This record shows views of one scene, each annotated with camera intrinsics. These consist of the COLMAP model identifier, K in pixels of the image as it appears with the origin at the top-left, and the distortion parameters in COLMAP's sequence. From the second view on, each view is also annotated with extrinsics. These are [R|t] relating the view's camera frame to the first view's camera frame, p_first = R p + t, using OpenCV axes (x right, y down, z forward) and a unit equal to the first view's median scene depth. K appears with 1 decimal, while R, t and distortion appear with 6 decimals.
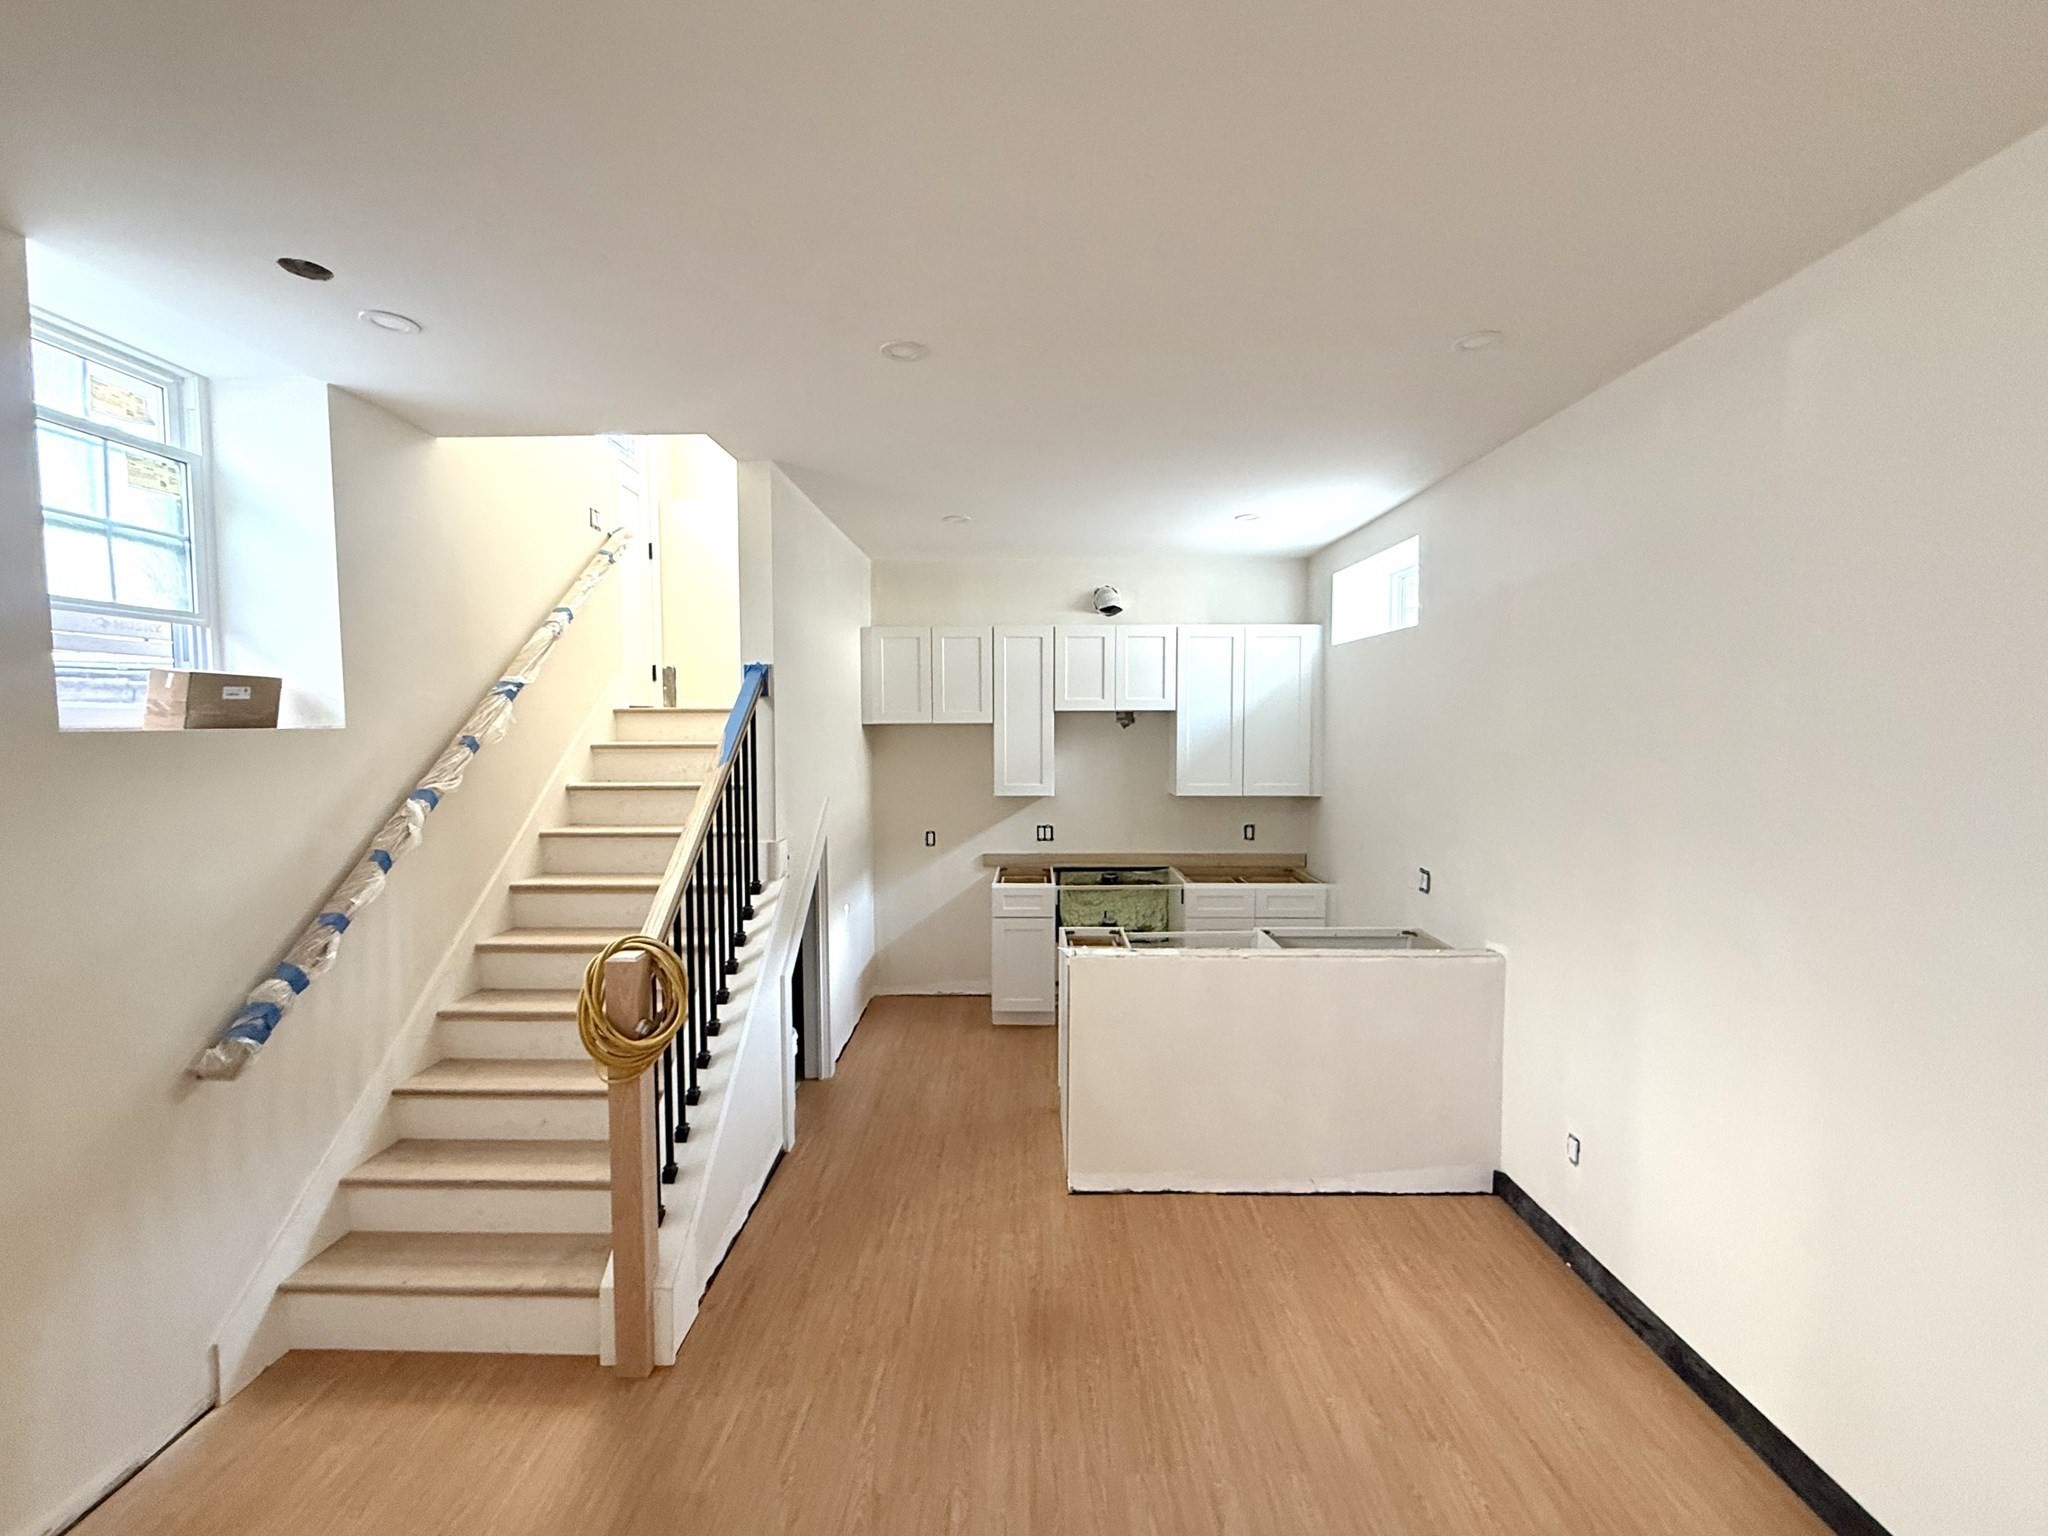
lens RADIAL K [[842.1, 0, 1020.7], [0, 842.1, 766.2], [0, 0, 1]] dist [-0.001786, 0.000186]
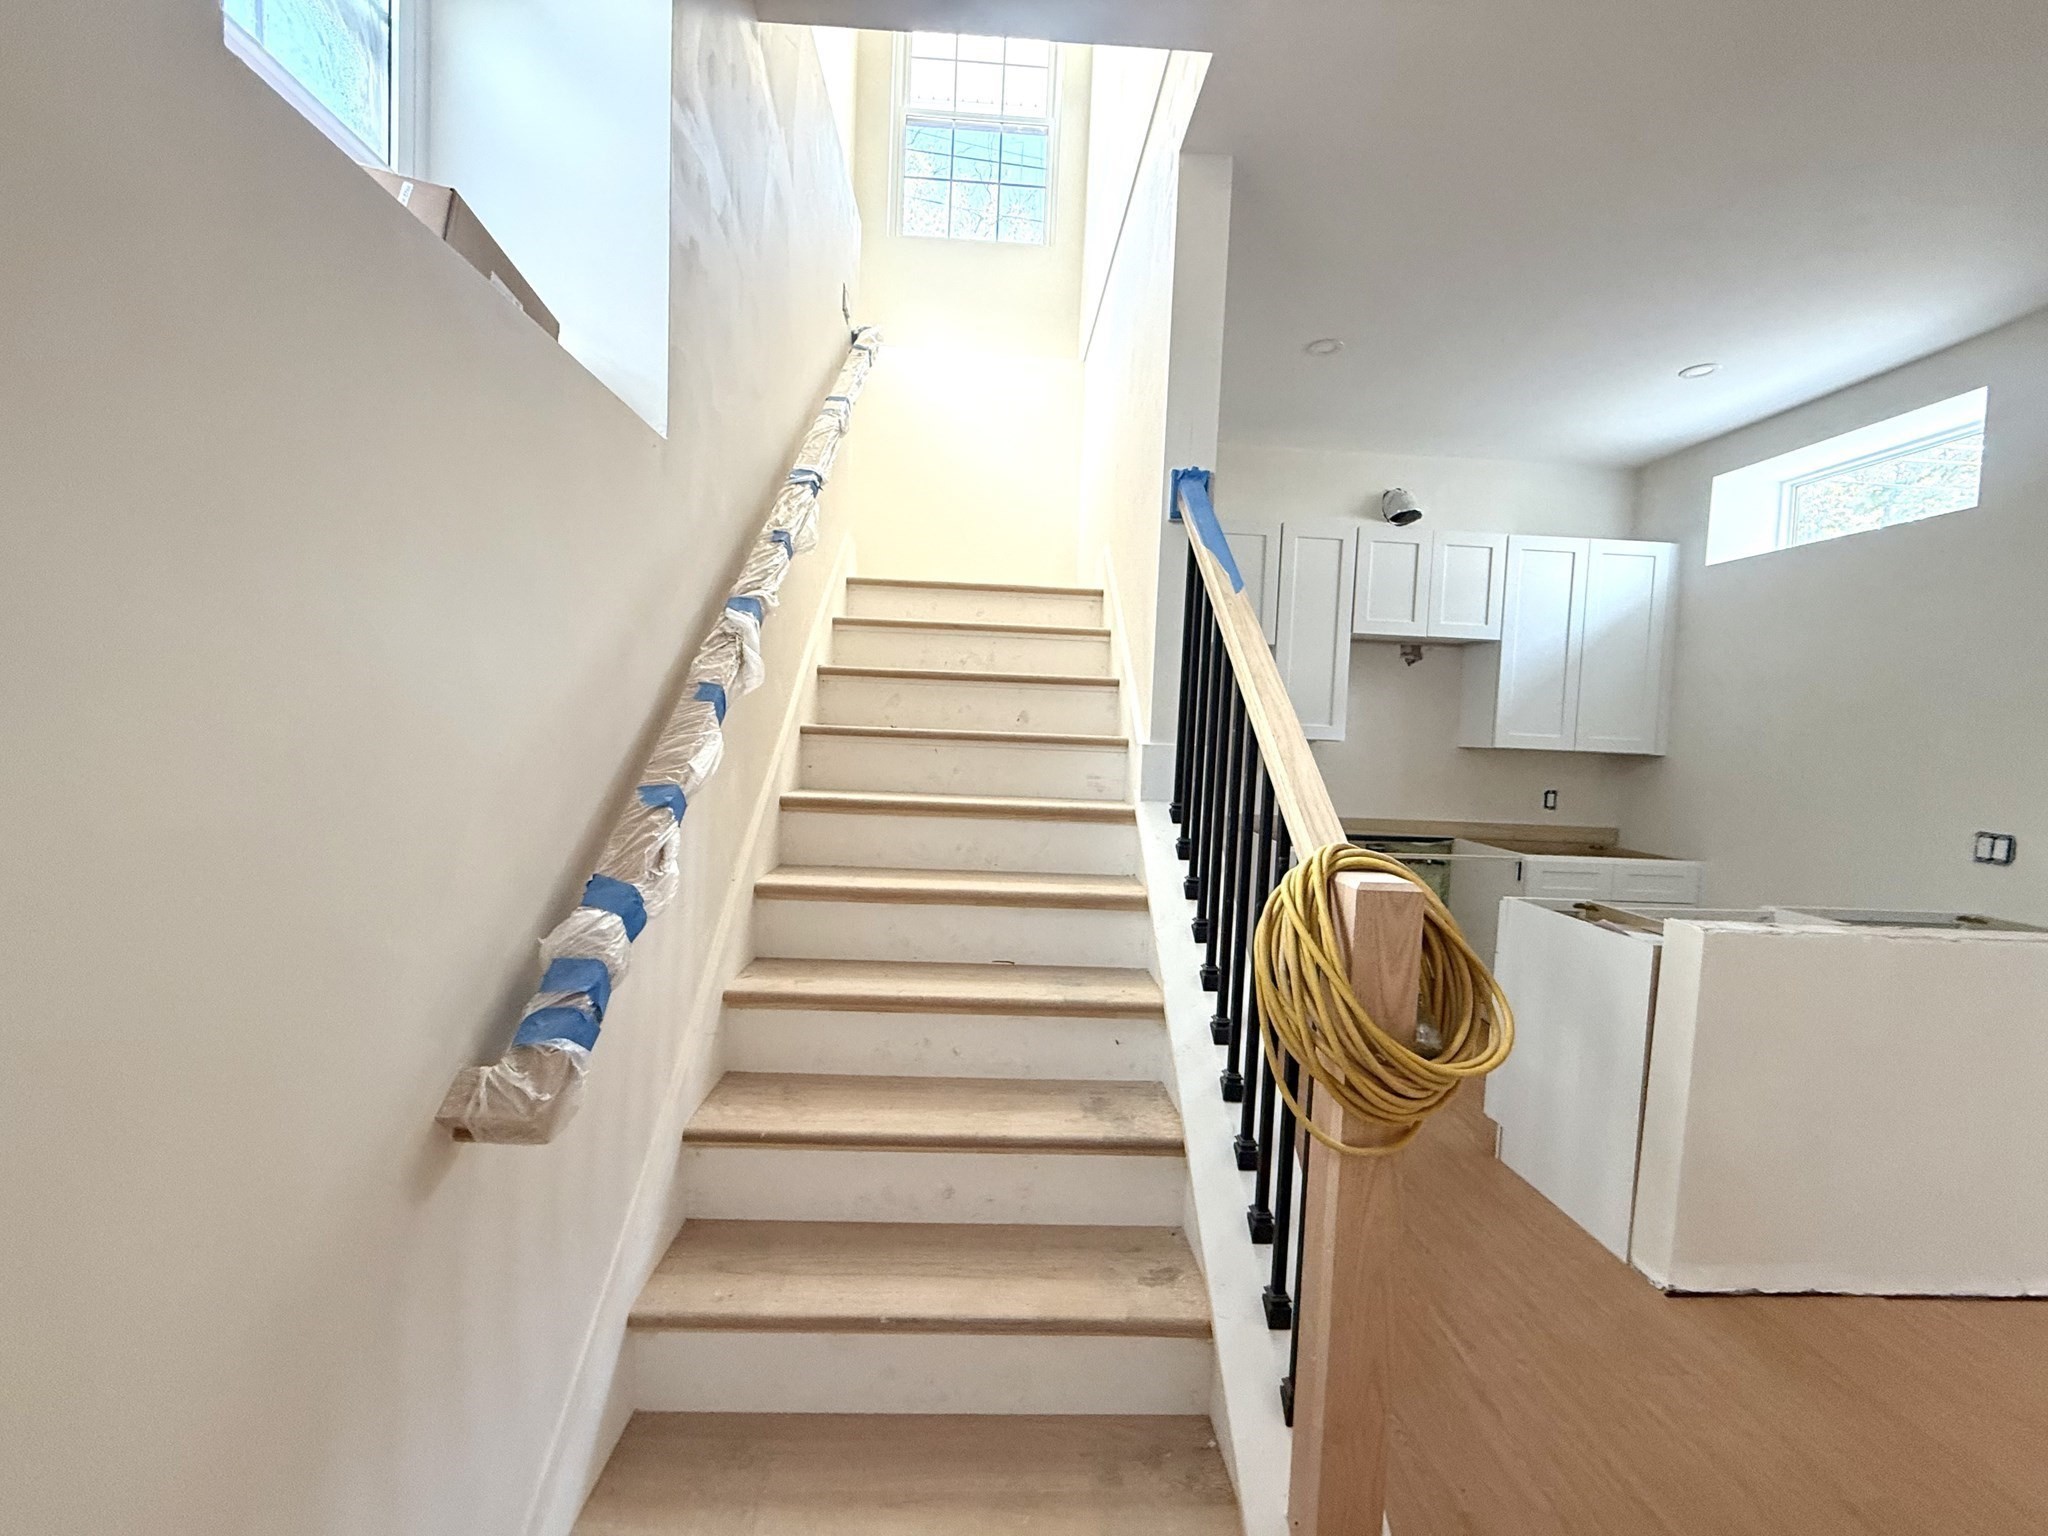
lens RADIAL K [[818.2, 0, 1020.1], [0, 818.2, 766.7], [0, 0, 1]] dist [-0.000204, -0.000103]
pose [[0.997474, 0.041214, 0.057847, -0.475279], [-0.040921, 0.999143, -0.006253, 0.118333], [-0.058055, 0.003871, 0.998306, 0.379497]]
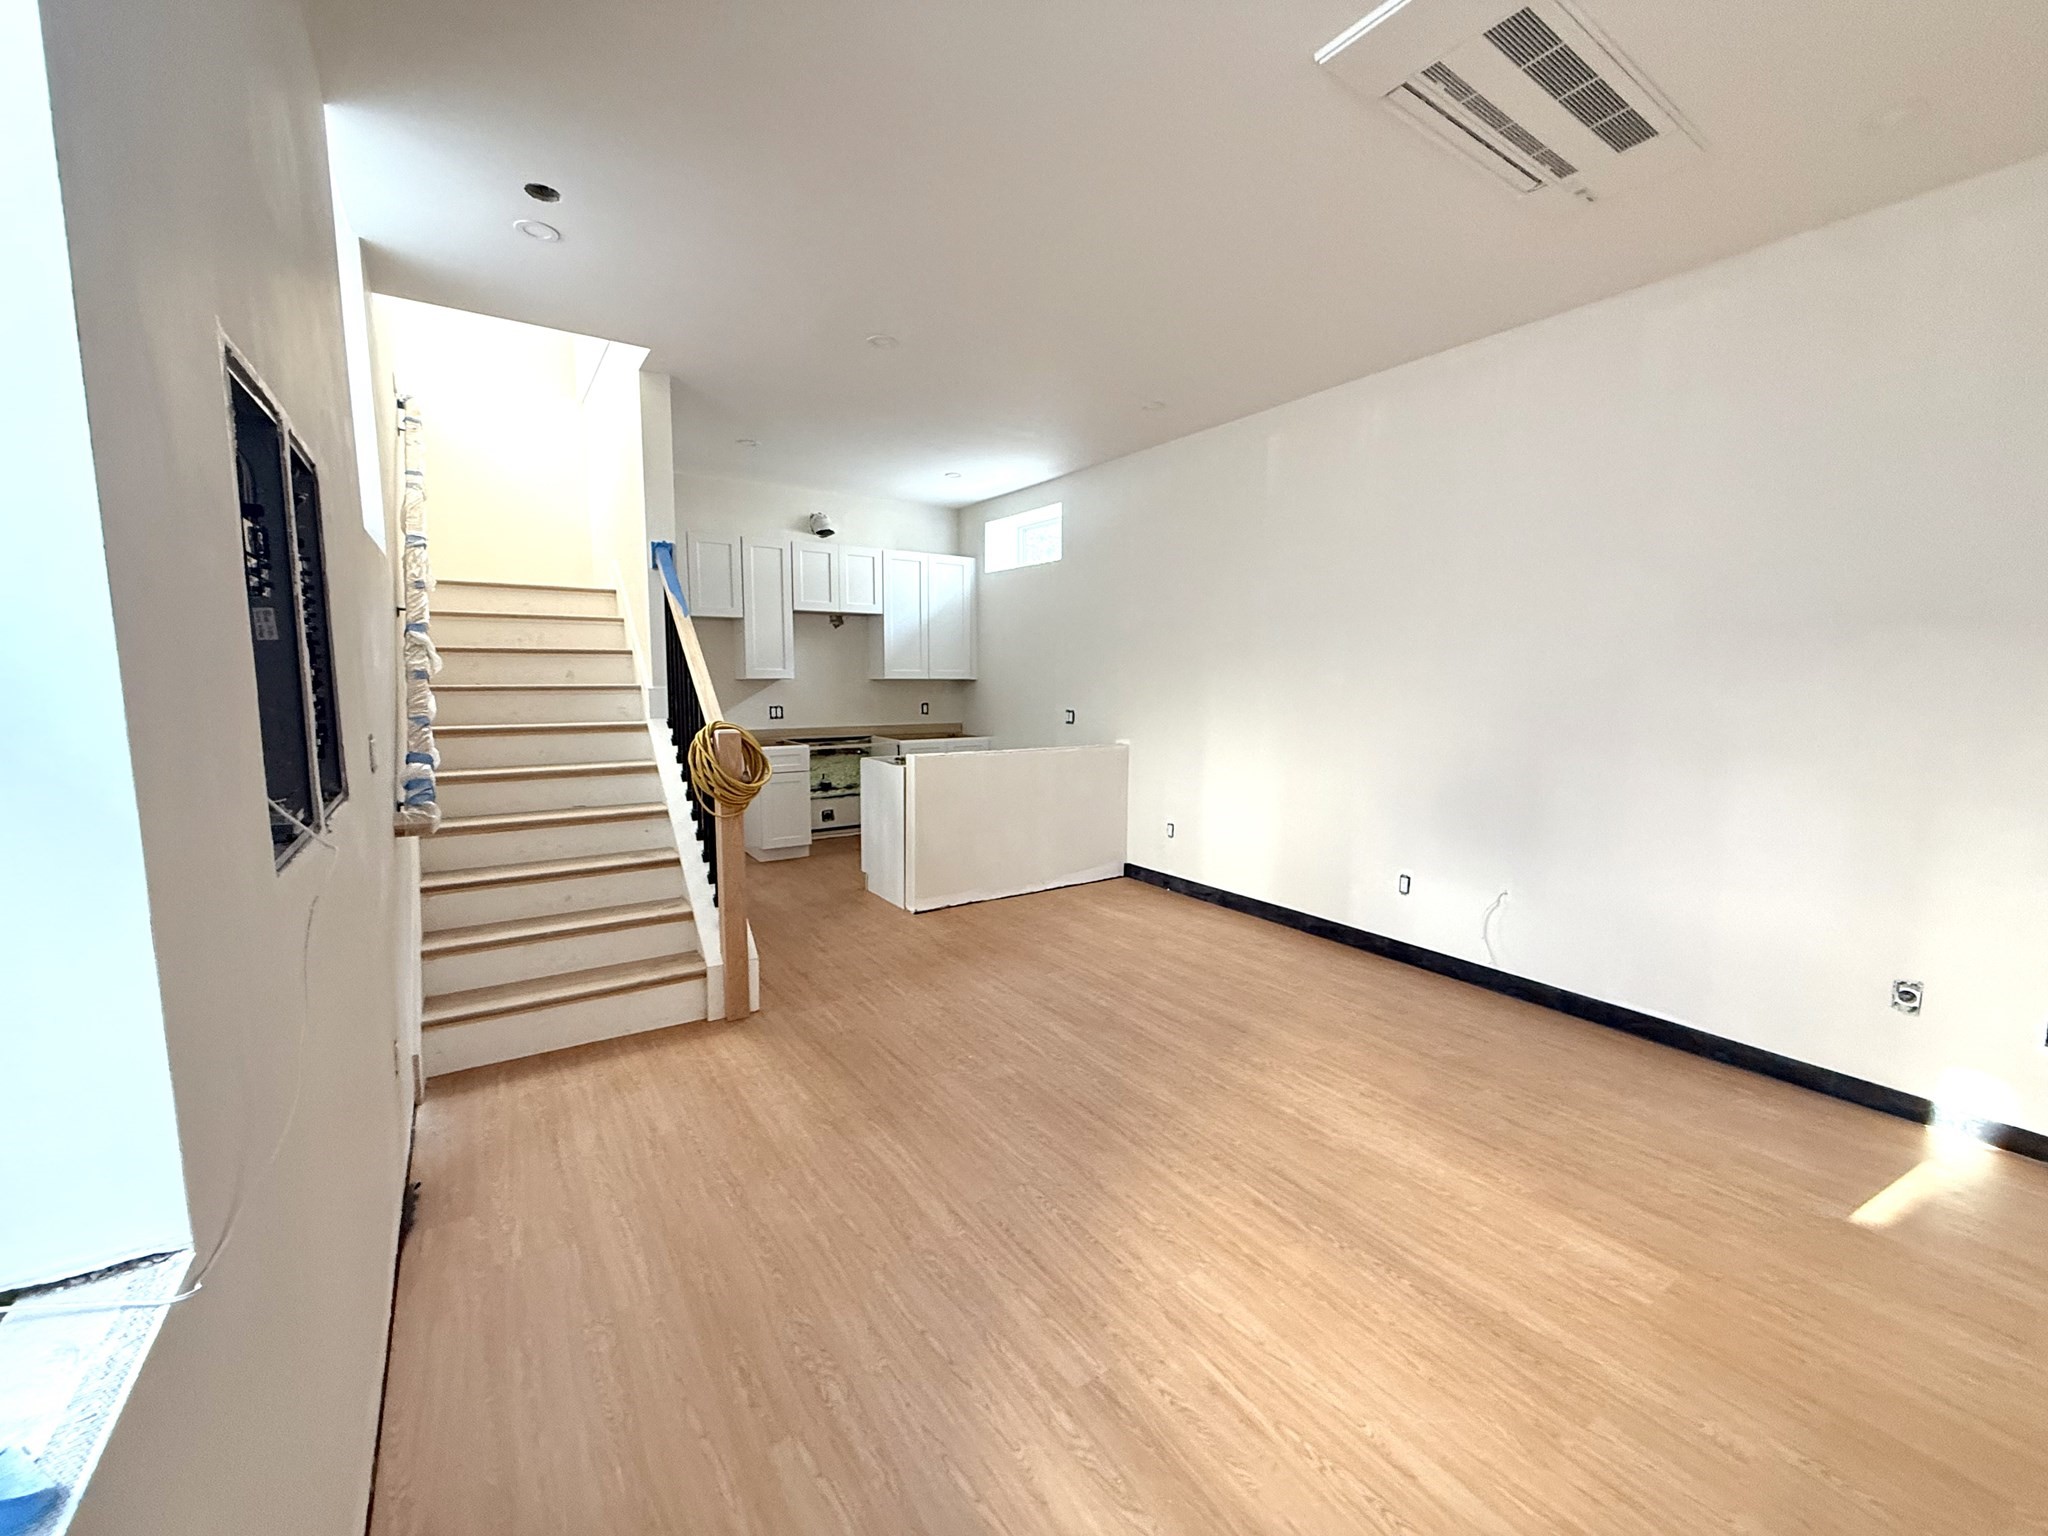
lens RADIAL K [[815.5, 0, 1022.3], [0, 815.5, 768.9], [0, 0, 1]] dist [-0.001643, 0.000158]
pose [[0.822274, -0.059168, 0.566007, -0.578618], [0.022001, 0.997142, 0.072275, 0.136608], [-0.568666, -0.046977, 0.821226, -0.301195]]
